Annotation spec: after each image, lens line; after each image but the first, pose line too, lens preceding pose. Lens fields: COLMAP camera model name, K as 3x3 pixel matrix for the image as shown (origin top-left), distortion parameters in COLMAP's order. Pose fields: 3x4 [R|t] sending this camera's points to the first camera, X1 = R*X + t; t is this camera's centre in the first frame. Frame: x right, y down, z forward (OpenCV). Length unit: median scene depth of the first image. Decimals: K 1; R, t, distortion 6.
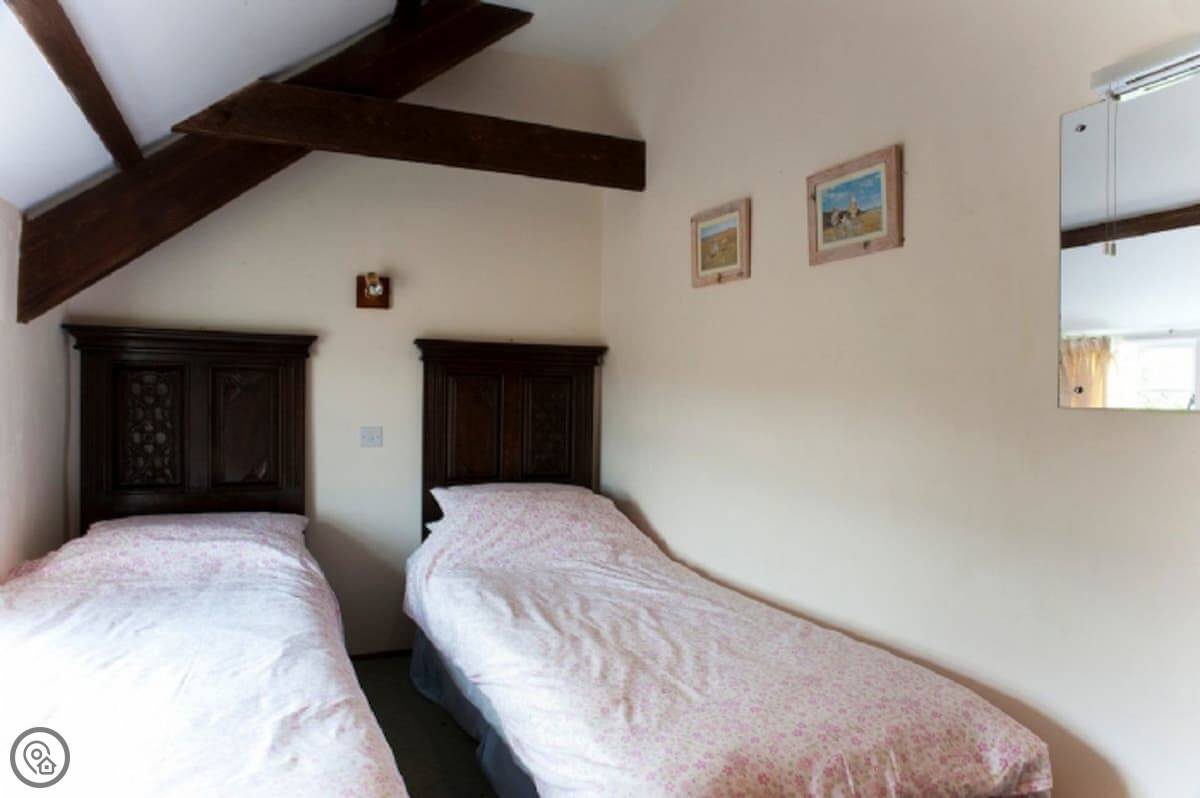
lens RADIAL K [[668.1, 0, 603.9], [0, 668.1, 400.6], [0, 0, 1]] dist [-0.067198, 0.009796]
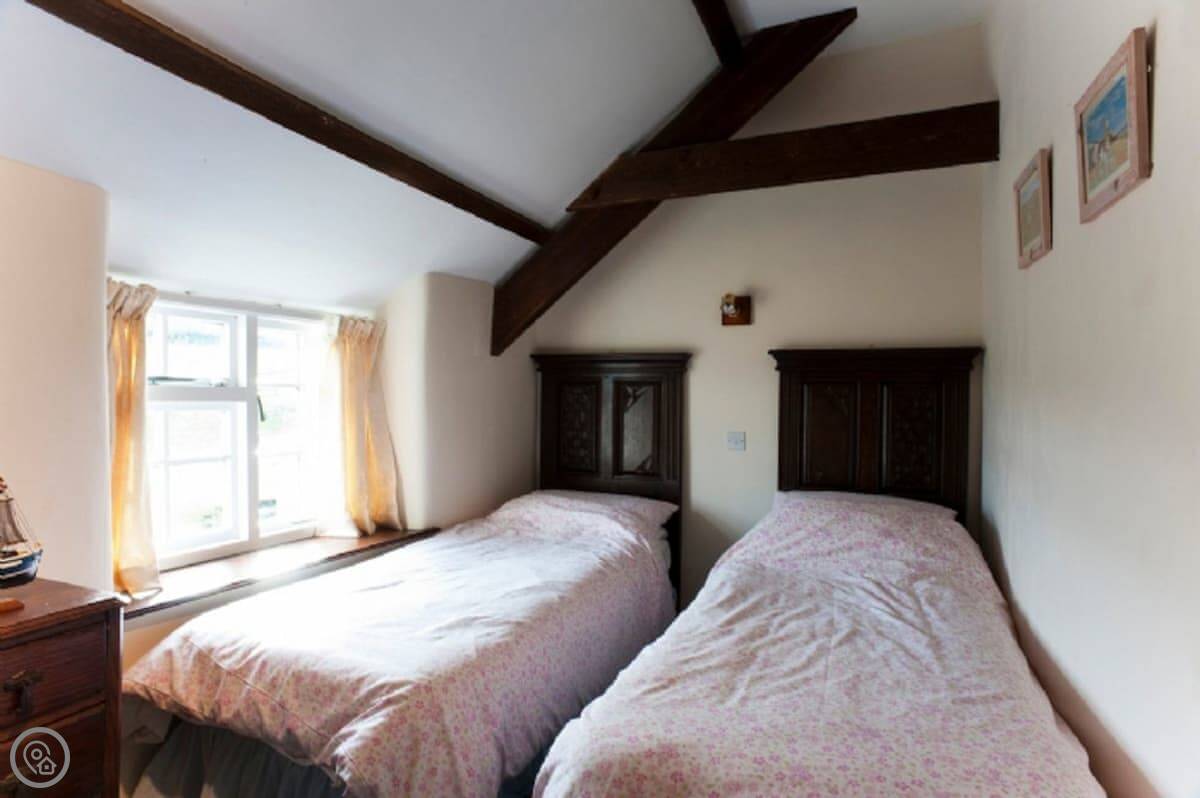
lens RADIAL K [[668.1, 0, 603.5], [0, 668.1, 396.4], [0, 0, 1]] dist [-0.067198, 0.009796]
pose [[0.667263, -0.011933, -0.744727, 0.465396], [-0.006225, 0.999747, -0.021597, 0.008477], [0.744796, 0.019047, 0.667020, 0.117041]]
